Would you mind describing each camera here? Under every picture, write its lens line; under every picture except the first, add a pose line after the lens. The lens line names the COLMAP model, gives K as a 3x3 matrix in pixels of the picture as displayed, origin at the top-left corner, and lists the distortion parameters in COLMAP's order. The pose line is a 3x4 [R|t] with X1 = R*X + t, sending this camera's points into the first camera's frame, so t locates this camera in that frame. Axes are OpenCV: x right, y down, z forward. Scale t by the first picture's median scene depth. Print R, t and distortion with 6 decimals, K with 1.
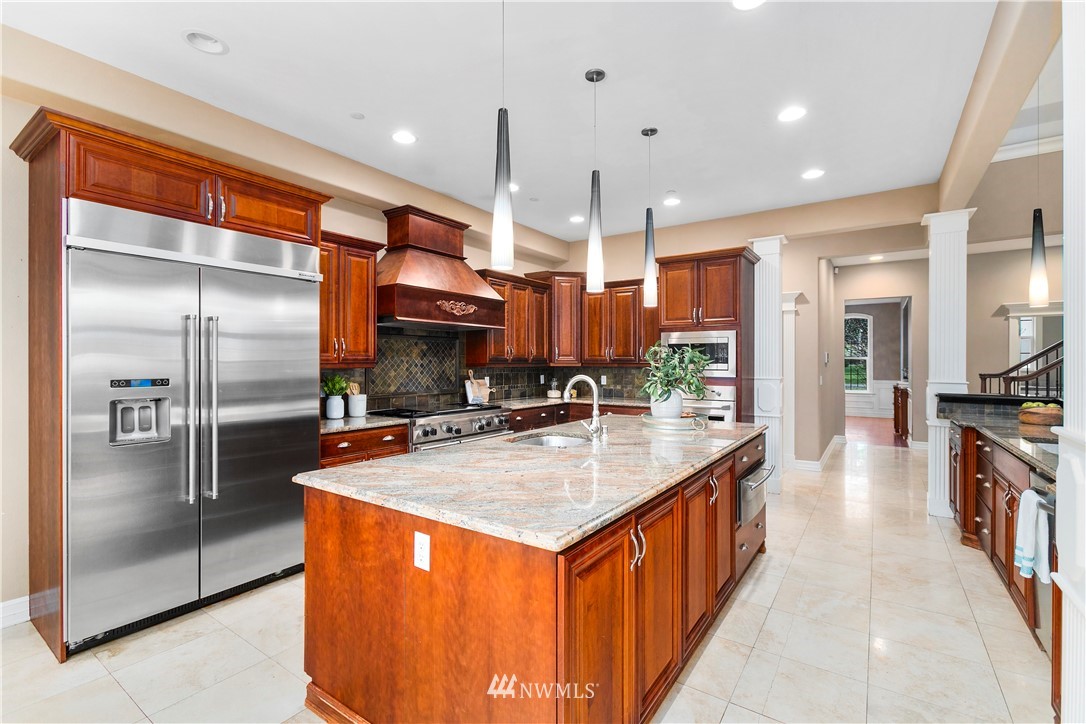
lens RADIAL K [[486.9, 0, 540.1], [0, 486.9, 359.7], [0, 0, 1]] dist [0.000762, 0.001542]
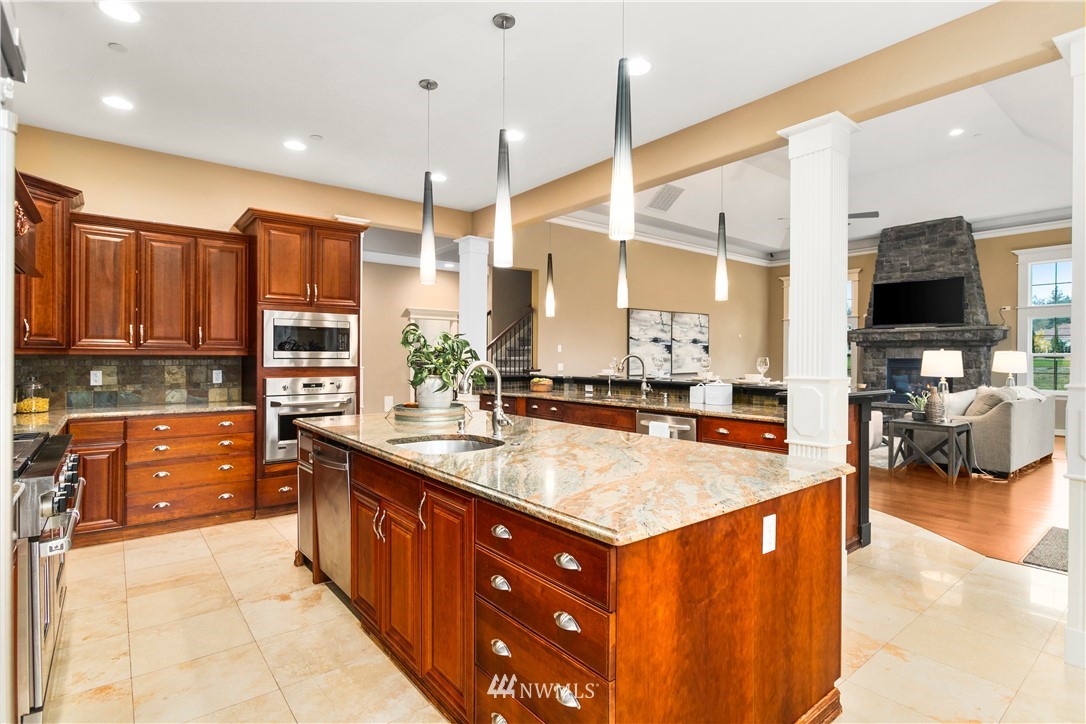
lens RADIAL K [[541.7, 0, 542.1], [0, 541.7, 363.3], [0, 0, 1]] dist [0.003359, 0.000153]
pose [[0.280433, -0.011664, 0.959803, -0.472616], [-0.007744, 0.999866, 0.014413, 0.012803], [-0.959842, -0.011475, 0.280305, 0.381079]]
